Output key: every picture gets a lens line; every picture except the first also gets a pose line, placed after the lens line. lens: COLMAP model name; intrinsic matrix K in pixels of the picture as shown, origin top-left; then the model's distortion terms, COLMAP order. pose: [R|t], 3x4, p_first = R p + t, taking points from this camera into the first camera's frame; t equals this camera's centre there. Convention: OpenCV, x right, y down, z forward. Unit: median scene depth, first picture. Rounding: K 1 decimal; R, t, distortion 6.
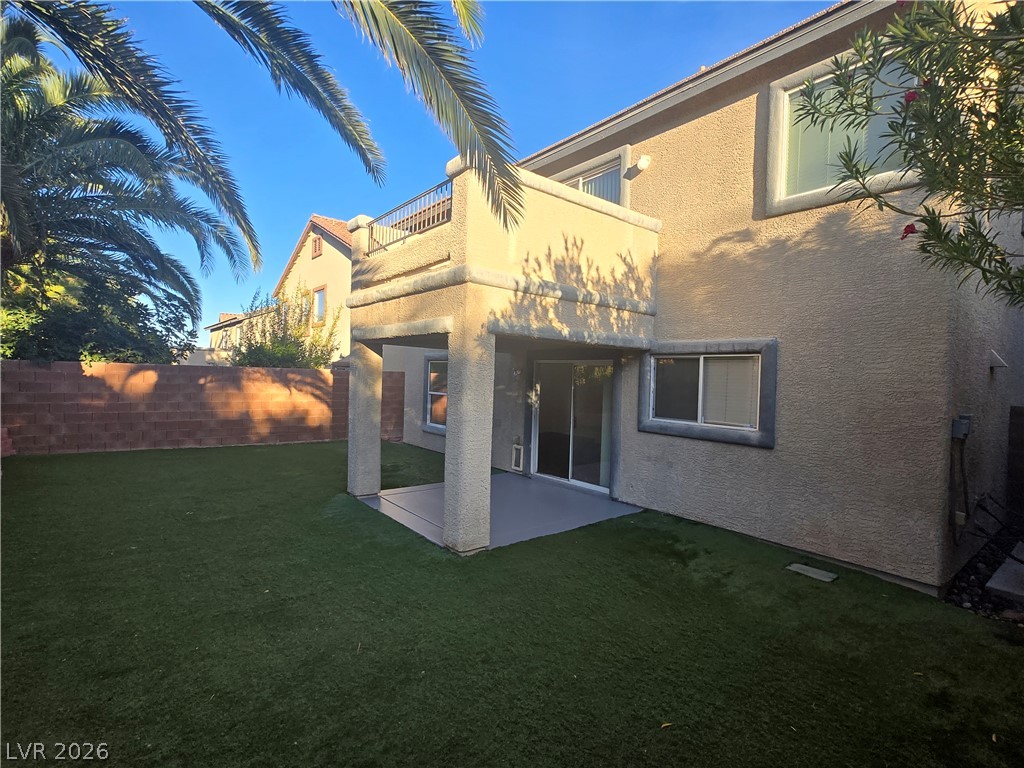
lens RADIAL K [[500.7, 0, 510.0], [0, 500.7, 387.4], [0, 0, 1]] dist [0.004865, -0.003233]
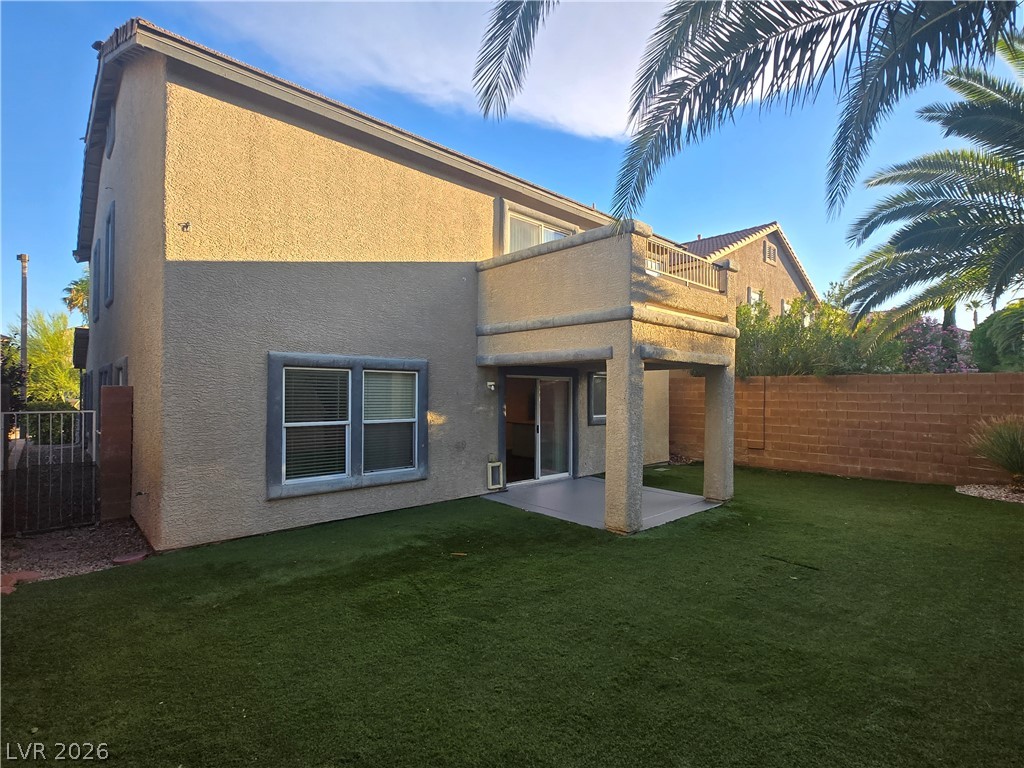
lens RADIAL K [[500.7, 0, 515.2], [0, 500.7, 389.3], [0, 0, 1]] dist [0.004865, -0.003233]
pose [[-0.046625, -0.013233, 0.998825, -0.935022], [0.022717, 0.999640, 0.014304, -0.040962], [-0.998654, 0.023357, -0.046308, 0.963027]]
